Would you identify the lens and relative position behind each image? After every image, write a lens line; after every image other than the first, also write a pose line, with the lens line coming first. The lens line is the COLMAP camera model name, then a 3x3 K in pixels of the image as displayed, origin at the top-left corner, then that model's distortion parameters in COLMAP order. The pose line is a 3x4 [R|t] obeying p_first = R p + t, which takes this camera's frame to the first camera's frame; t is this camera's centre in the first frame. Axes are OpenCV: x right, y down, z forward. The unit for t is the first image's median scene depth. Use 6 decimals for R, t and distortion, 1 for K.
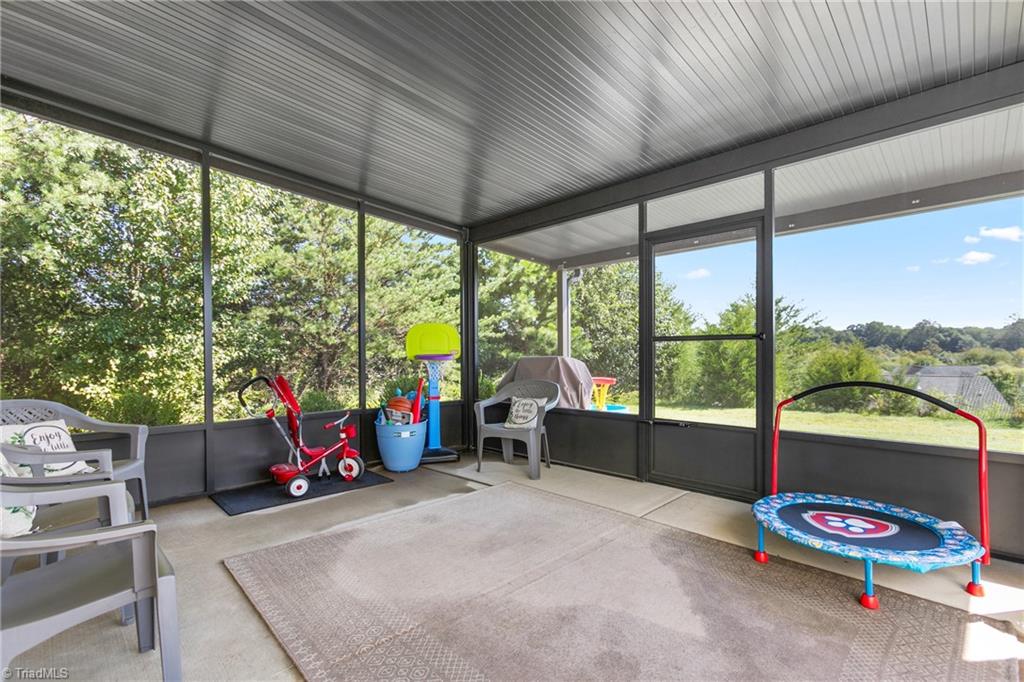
lens RADIAL K [[461.6, 0, 513.9], [0, 461.6, 347.4], [0, 0, 1]] dist [-0.000097, 0.000510]
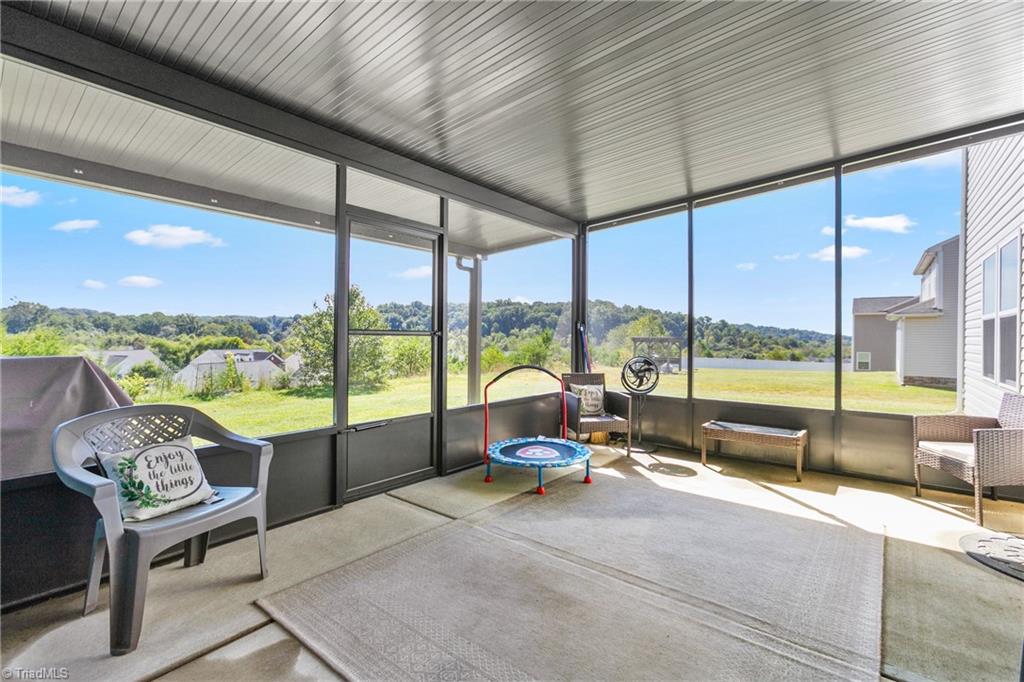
lens RADIAL K [[461.6, 0, 514.6], [0, 461.6, 338.4], [0, 0, 1]] dist [-0.000097, 0.000510]
pose [[-0.114989, -0.003855, 0.993359, -0.791783], [-0.028666, 0.999589, 0.000560, -0.025362], [-0.992953, -0.028411, -0.115053, 1.095878]]
